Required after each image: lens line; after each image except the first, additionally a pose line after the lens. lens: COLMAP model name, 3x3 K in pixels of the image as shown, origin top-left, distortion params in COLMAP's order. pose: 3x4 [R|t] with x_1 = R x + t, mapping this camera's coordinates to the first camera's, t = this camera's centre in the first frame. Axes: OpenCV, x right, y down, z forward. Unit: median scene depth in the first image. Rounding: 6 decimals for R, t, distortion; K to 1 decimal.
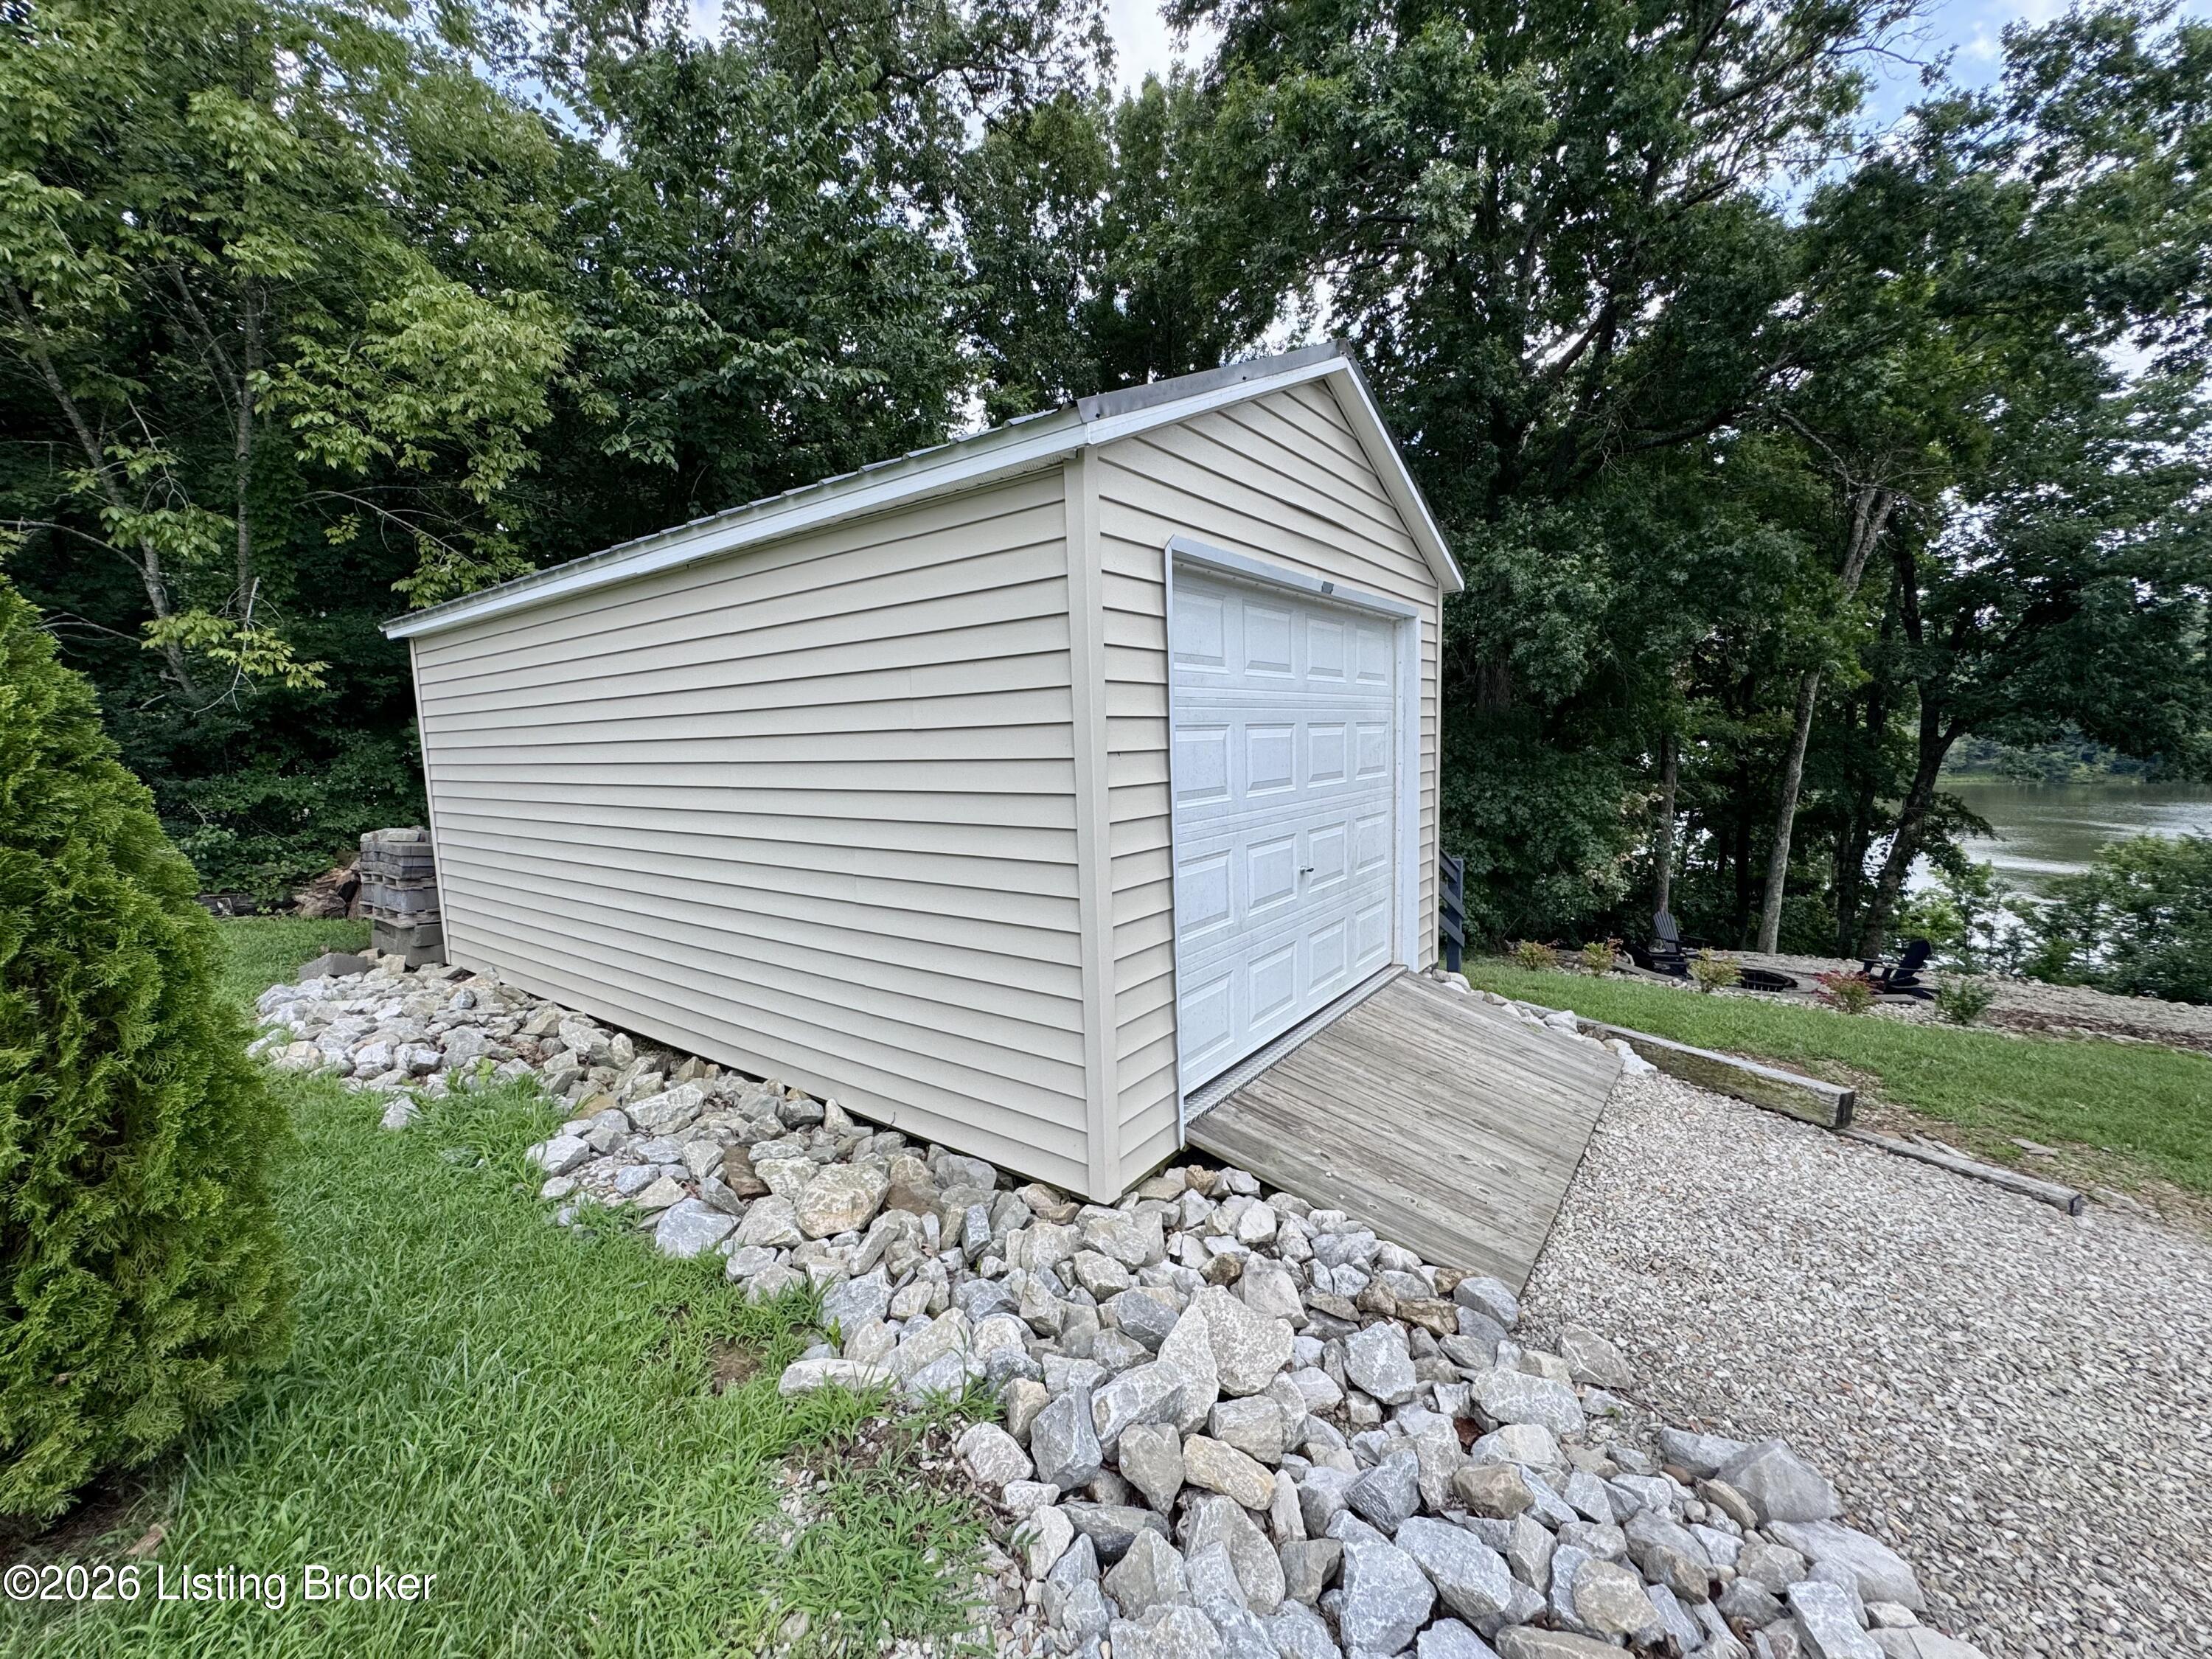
lens RADIAL K [[883.1, 0, 1107.9], [0, 883.1, 830.7], [0, 0, 1]] dist [-0.003656, 0.000365]
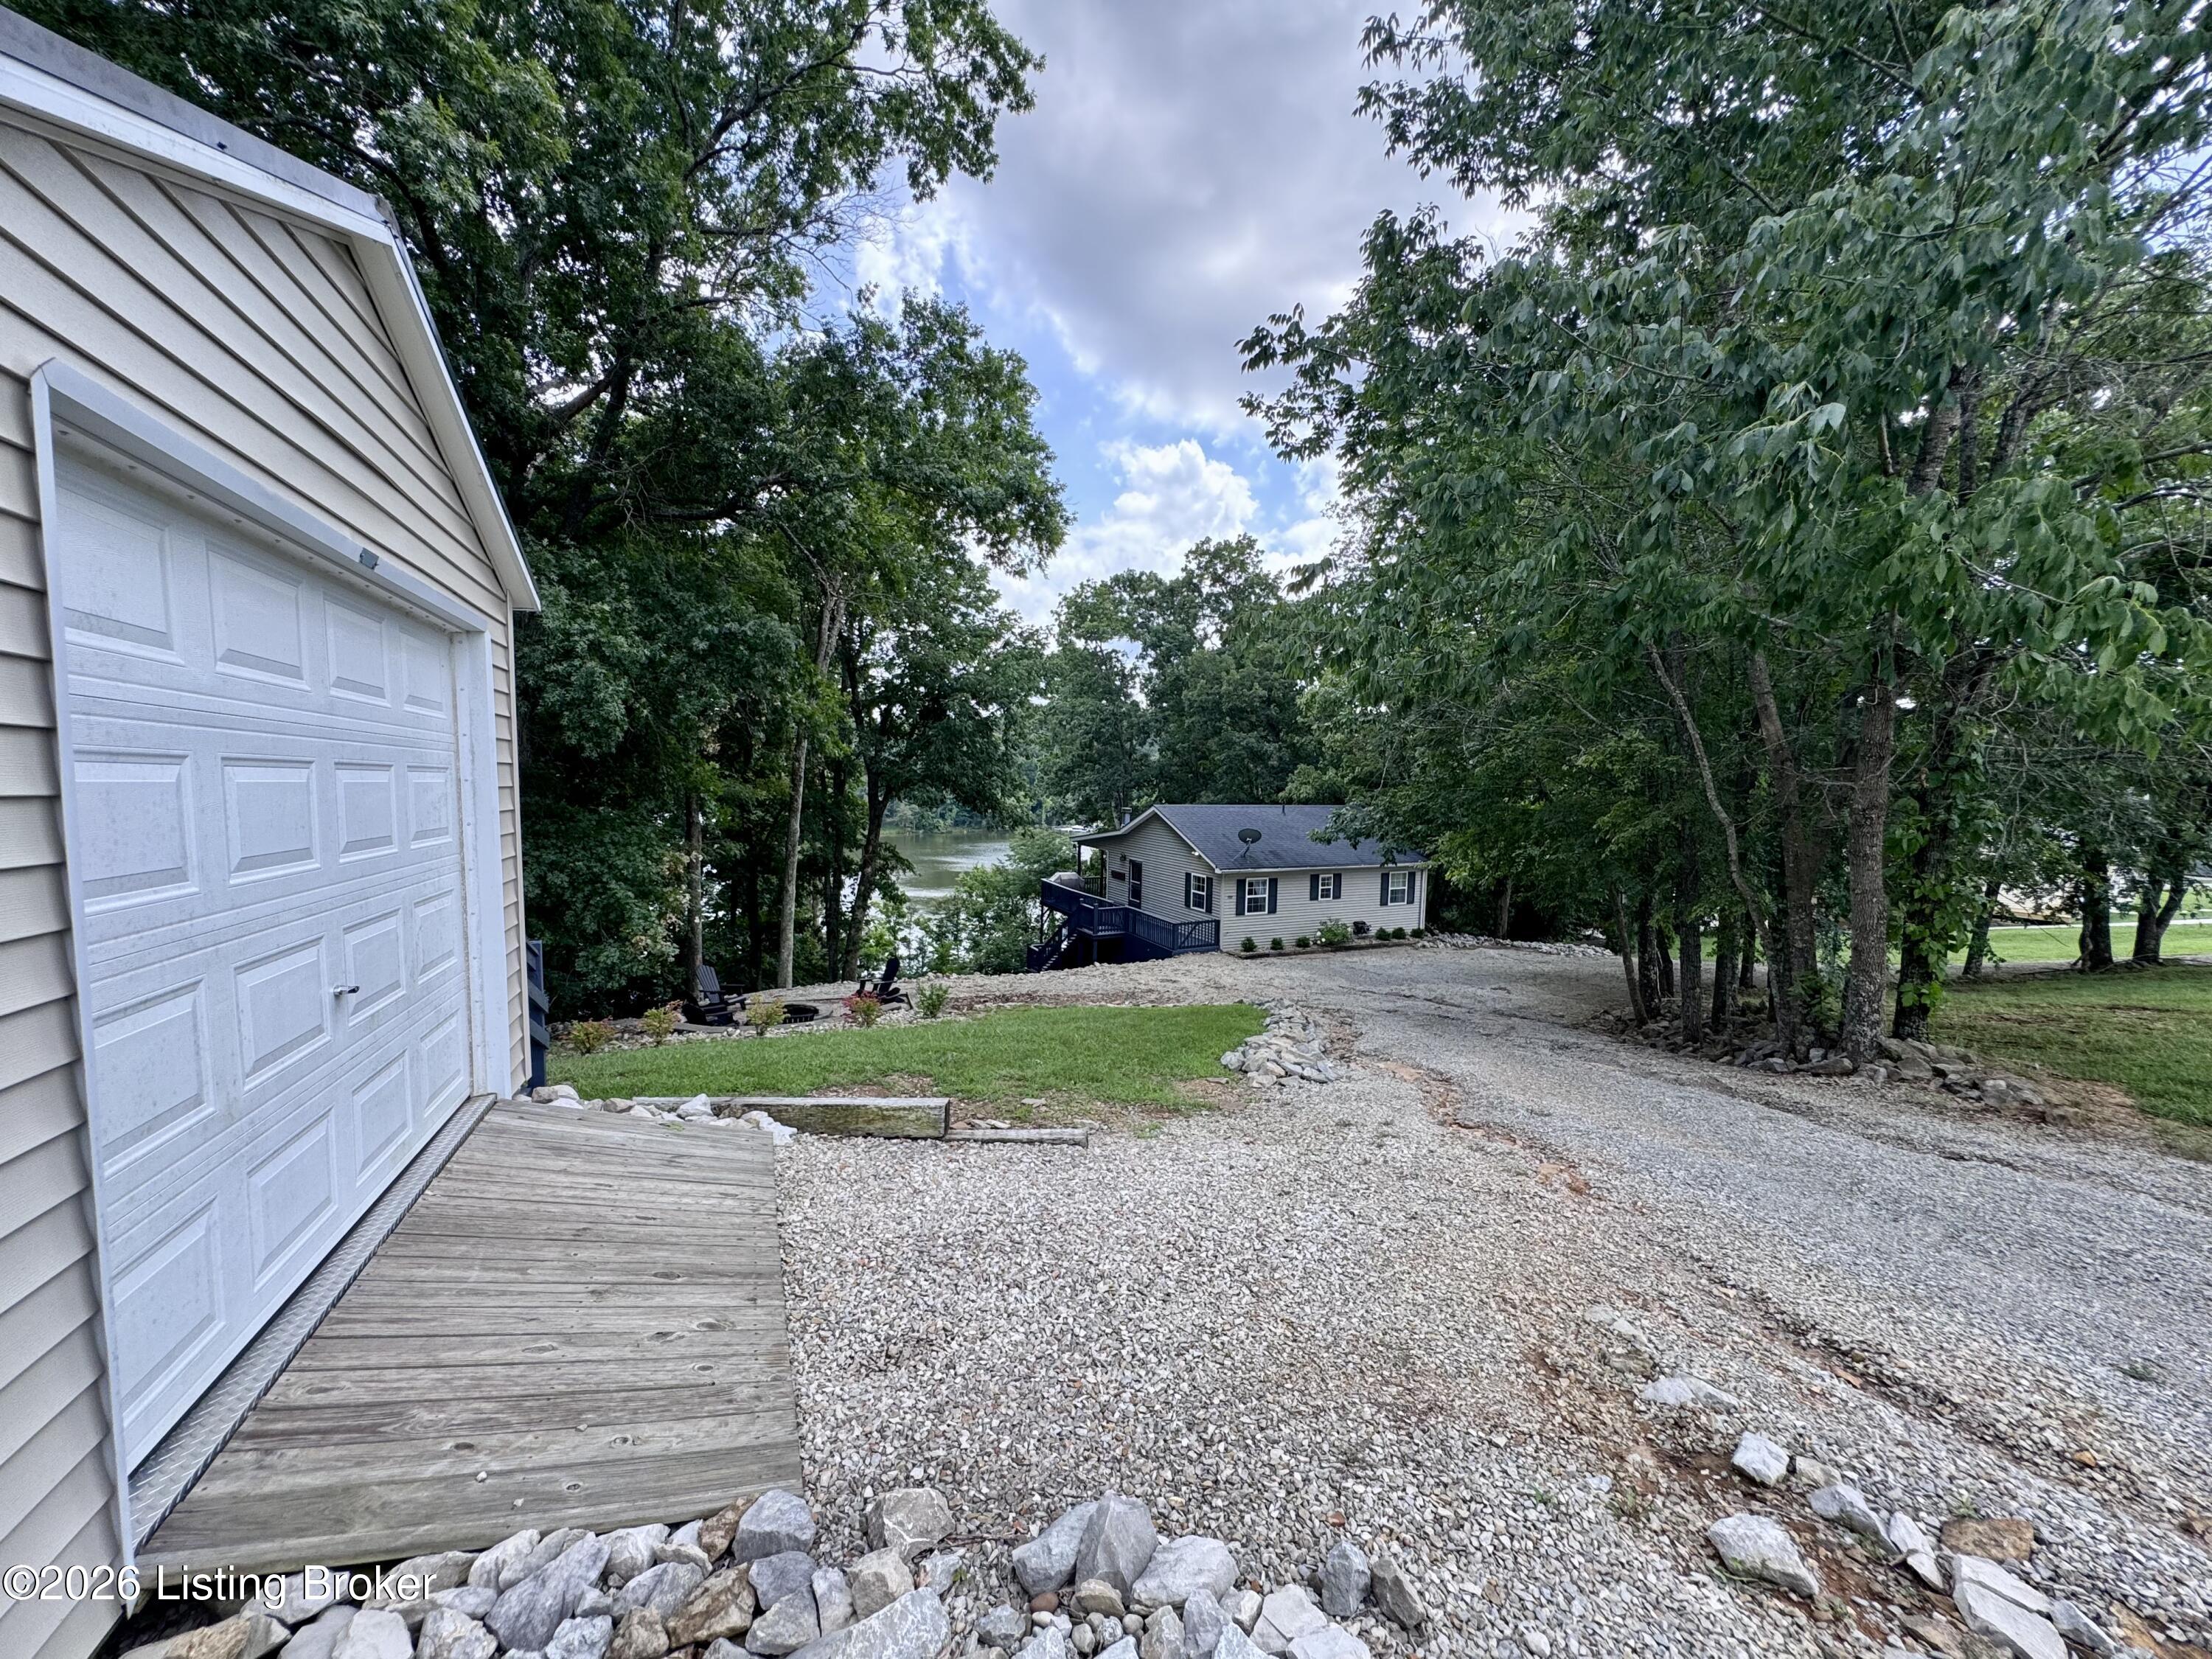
lens RADIAL K [[883.1, 0, 1107.9], [0, 883.1, 830.7], [0, 0, 1]] dist [-0.003656, 0.000365]
pose [[0.519062, -0.020803, 0.854484, -0.021240], [0.079901, 0.996507, -0.024276, -0.007844], [-0.850994, 0.080875, 0.518911, 0.129085]]
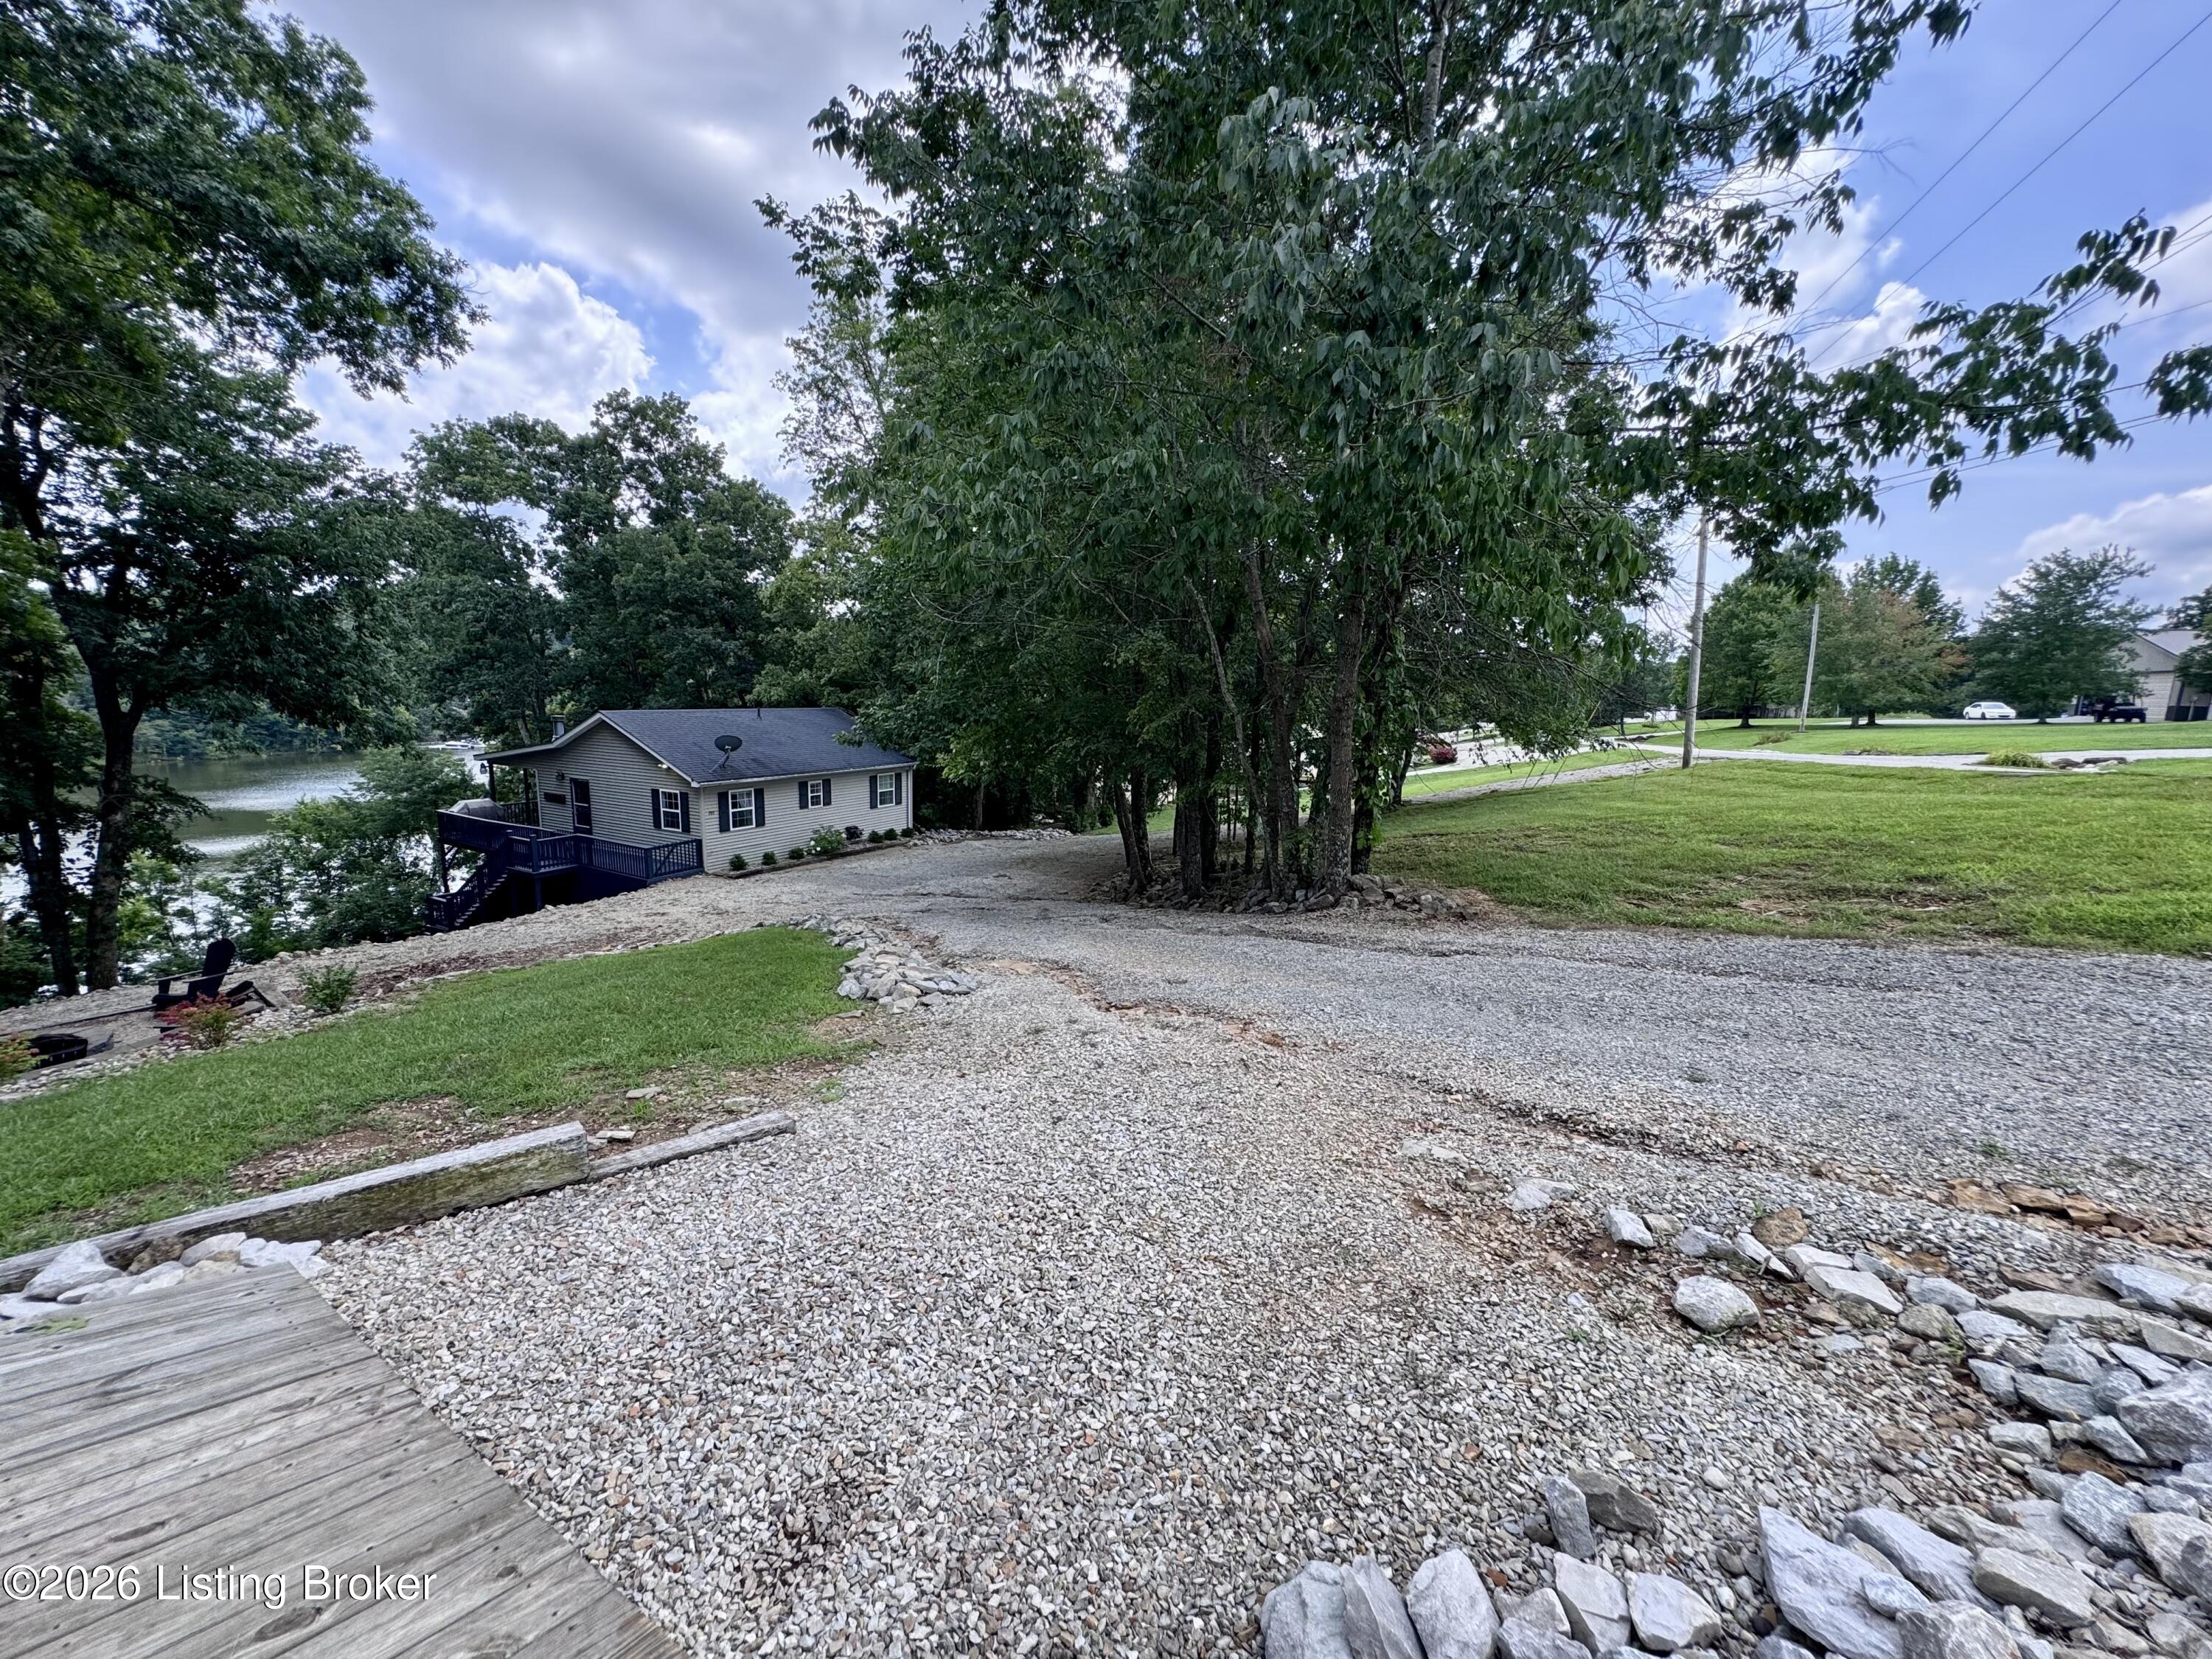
lens RADIAL K [[880.4, 0, 1103.7], [0, 880.4, 836.9], [0, 0, 1]] dist [-0.003914, -0.000074]
pose [[-0.059370, -0.143702, 0.987839, 0.036573], [0.113313, 0.982218, 0.149694, -0.019938], [-0.991784, 0.120822, -0.042031, 0.353704]]
